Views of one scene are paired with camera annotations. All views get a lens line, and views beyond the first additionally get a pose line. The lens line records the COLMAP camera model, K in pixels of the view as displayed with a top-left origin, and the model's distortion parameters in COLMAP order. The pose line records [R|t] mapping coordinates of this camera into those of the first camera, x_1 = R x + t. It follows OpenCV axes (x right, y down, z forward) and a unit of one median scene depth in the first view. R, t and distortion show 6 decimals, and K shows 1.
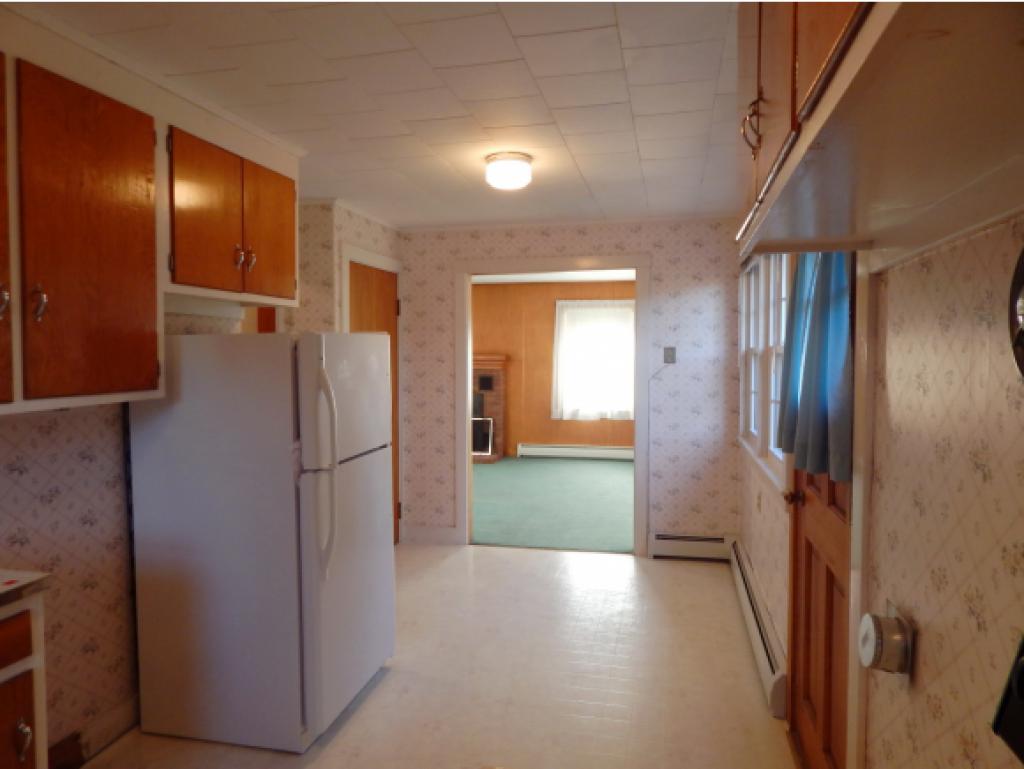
lens RADIAL K [[676.5, 0, 515.3], [0, 676.5, 378.3], [0, 0, 1]] dist [0.003101, -0.003815]
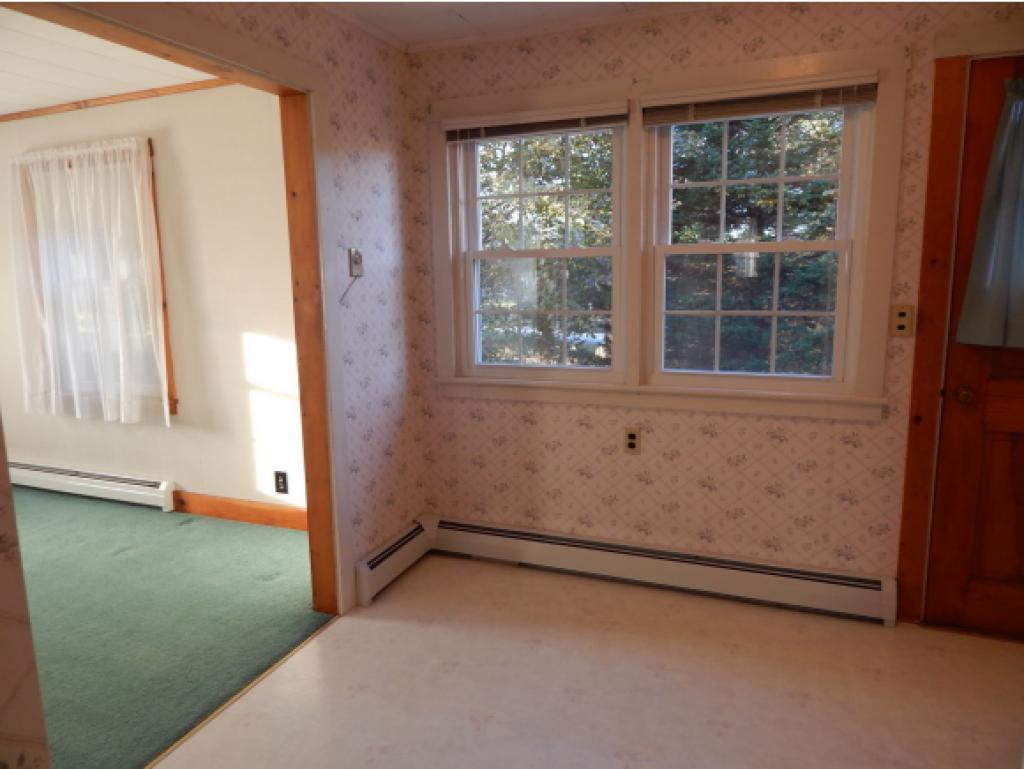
lens RADIAL K [[676.5, 0, 515.3], [0, 676.5, 378.3], [0, 0, 1]] dist [0.003101, -0.003815]
pose [[0.159411, -0.158231, 0.974449, -0.335715], [0.054632, 0.986973, 0.151327, -0.016978], [-0.985699, 0.029113, 0.165979, 0.768198]]
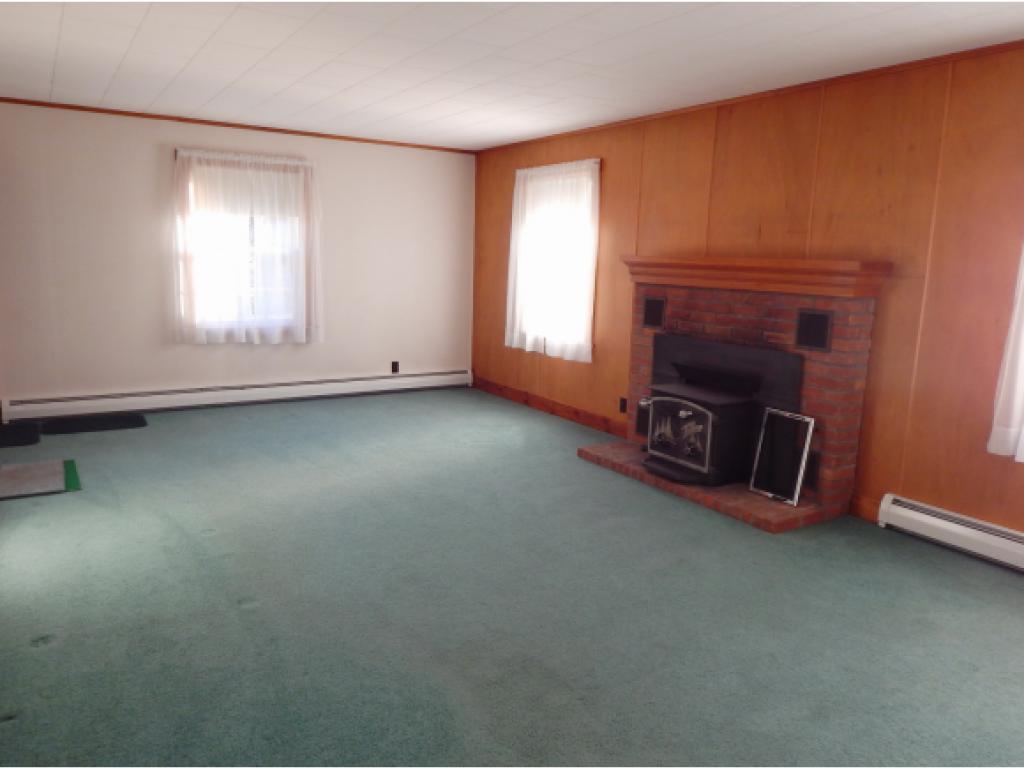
lens RADIAL K [[736.4, 0, 512.0], [0, 736.4, 384.5], [0, 0, 1]] dist [0.000285, -0.002442]
pose [[0.709739, 0.144160, -0.689557, 0.265410], [-0.057010, 0.987381, 0.147744, -0.029736], [0.702154, -0.065548, 0.709001, 1.088546]]
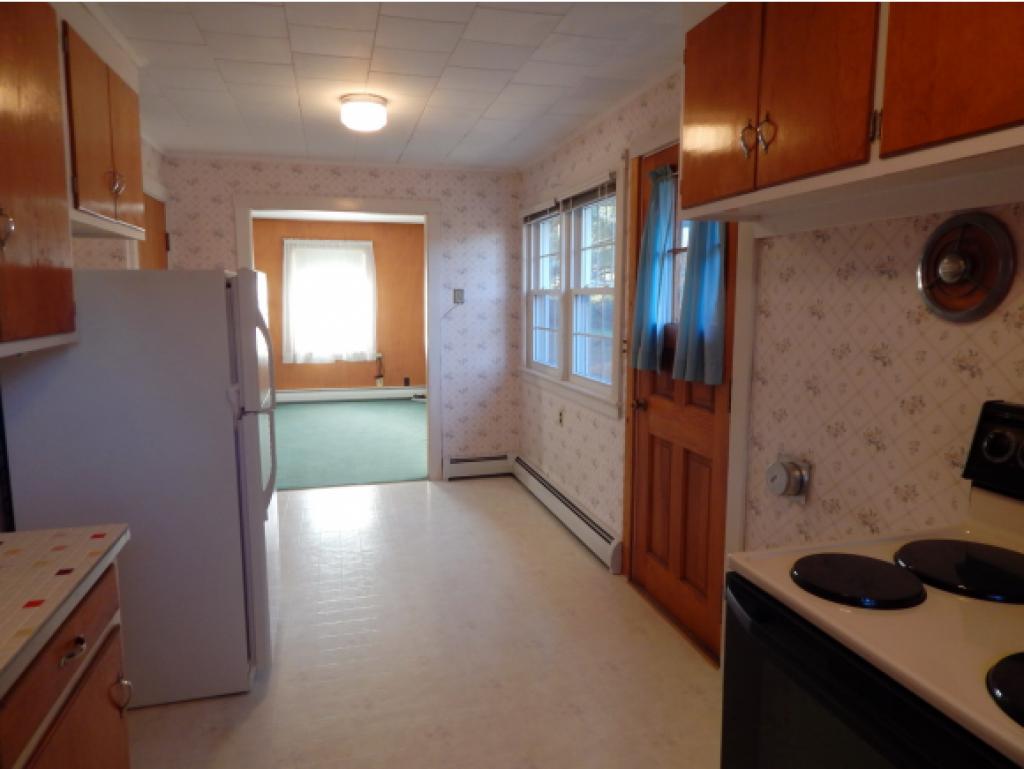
lens RADIAL K [[683.1, 0, 515.2], [0, 683.1, 378.6], [0, 0, 1]] dist [-0.004509, -0.004192]
pose [[0.882549, -0.053010, 0.467223, -0.213709], [0.013873, 0.996128, 0.086814, 0.003756], [-0.470016, -0.070136, 0.879867, -0.023703]]
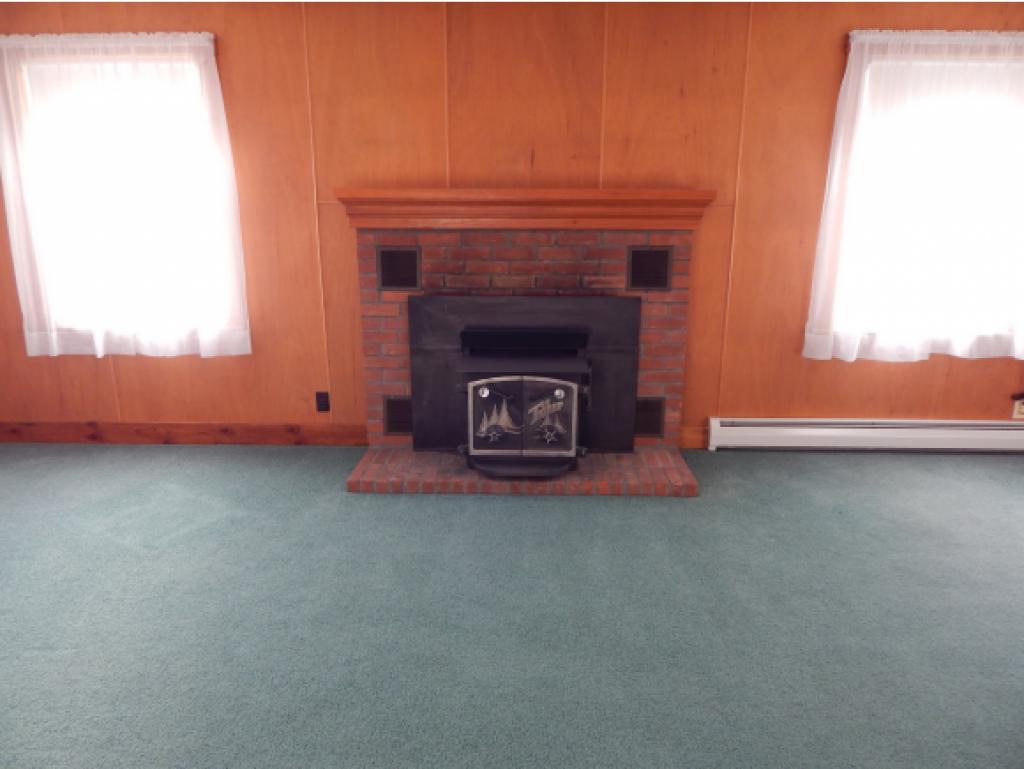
lens RADIAL K [[683.1, 0, 515.2], [0, 683.1, 378.6], [0, 0, 1]] dist [-0.004509, -0.004192]
pose [[0.980024, -0.047361, 0.193157, -0.366859], [0.004326, 0.976077, 0.217380, -0.029705], [-0.198831, -0.212202, 0.956784, 1.259018]]
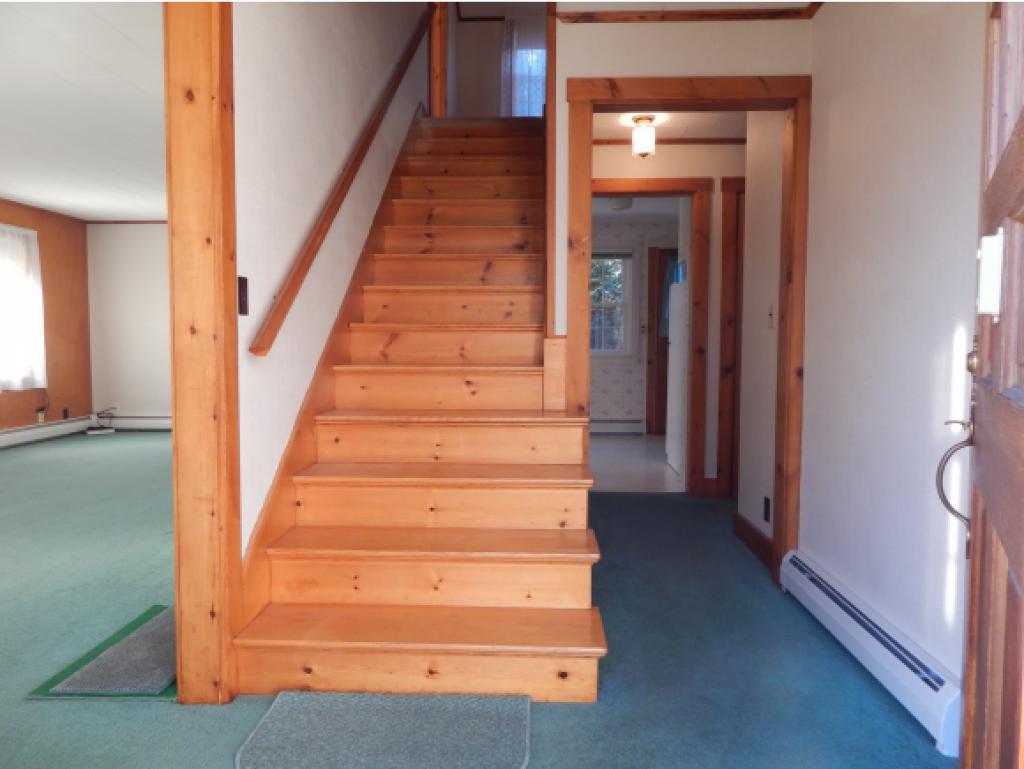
lens RADIAL K [[683.1, 0, 515.2], [0, 683.1, 378.6], [0, 0, 1]] dist [-0.004509, -0.004192]
pose [[-0.187659, -0.056741, 0.980594, -1.279670], [0.034099, 0.997352, 0.064236, 0.036363], [-0.981642, 0.045492, -0.185227, 1.151261]]
